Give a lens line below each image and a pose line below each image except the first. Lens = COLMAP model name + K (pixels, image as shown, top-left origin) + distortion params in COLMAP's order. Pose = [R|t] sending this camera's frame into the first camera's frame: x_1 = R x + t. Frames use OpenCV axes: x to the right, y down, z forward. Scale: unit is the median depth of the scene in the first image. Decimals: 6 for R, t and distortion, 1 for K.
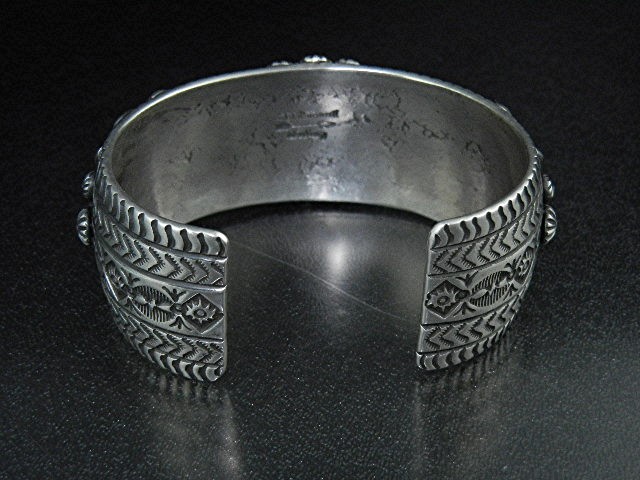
lens RADIAL K [[1096.5, 0, 320.0], [0, 1096.5, 240.0], [0, 0, 1]] dist [-0.064099, -0.182433]
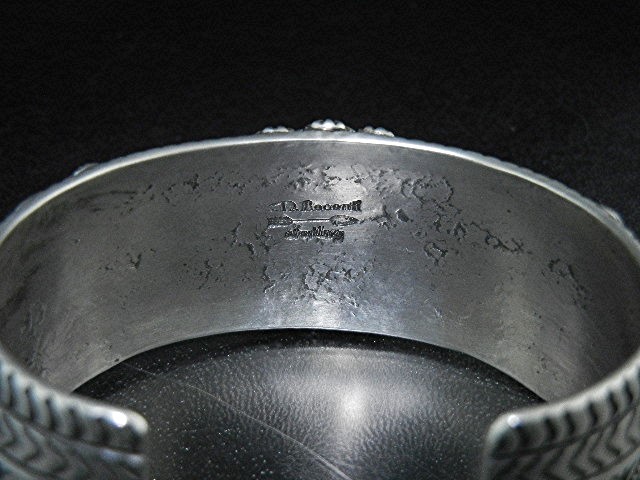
lens RADIAL K [[1096.5, 0, 320.0], [0, 1096.5, 240.0], [0, 0, 1]] dist [-0.064099, -0.182433]
pose [[0.997316, 0.043901, -0.058588, 0.032914], [-0.046863, 0.997640, -0.050178, -0.060902], [0.056247, 0.052789, 0.997020, 0.332516]]
